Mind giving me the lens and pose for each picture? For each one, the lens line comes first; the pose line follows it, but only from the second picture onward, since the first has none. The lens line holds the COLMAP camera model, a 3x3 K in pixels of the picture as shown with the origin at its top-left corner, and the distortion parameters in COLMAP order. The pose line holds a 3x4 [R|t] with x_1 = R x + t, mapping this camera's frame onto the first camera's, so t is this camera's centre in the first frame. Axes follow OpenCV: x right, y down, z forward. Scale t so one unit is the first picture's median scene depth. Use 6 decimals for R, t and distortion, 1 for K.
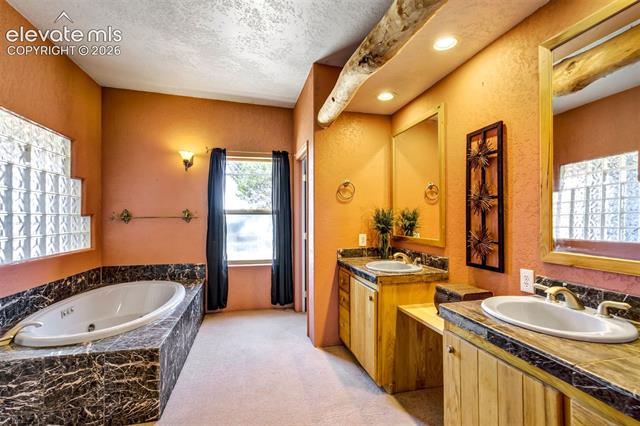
lens RADIAL K [[300.3, 0, 317.6], [0, 300.3, 215.6], [0, 0, 1]] dist [-0.017328, 0.011417]
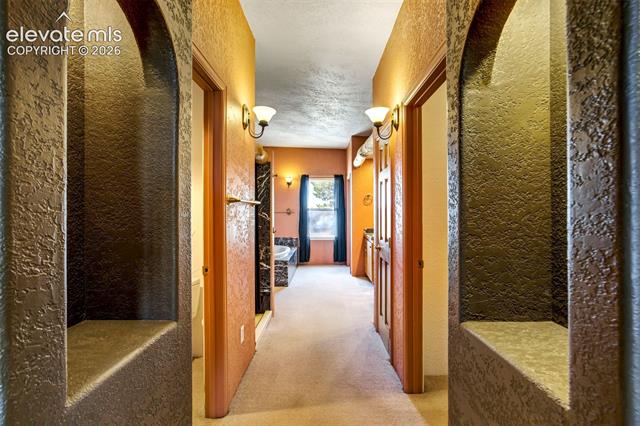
lens RADIAL K [[300.3, 0, 320.3], [0, 300.3, 213.7], [0, 0, 1]] dist [-0.017328, 0.011417]
pose [[0.971814, 0.000862, -0.235748, 0.266215], [0.002320, 0.999910, 0.013221, -0.014400], [0.235739, -0.013396, 0.971724, -1.049410]]
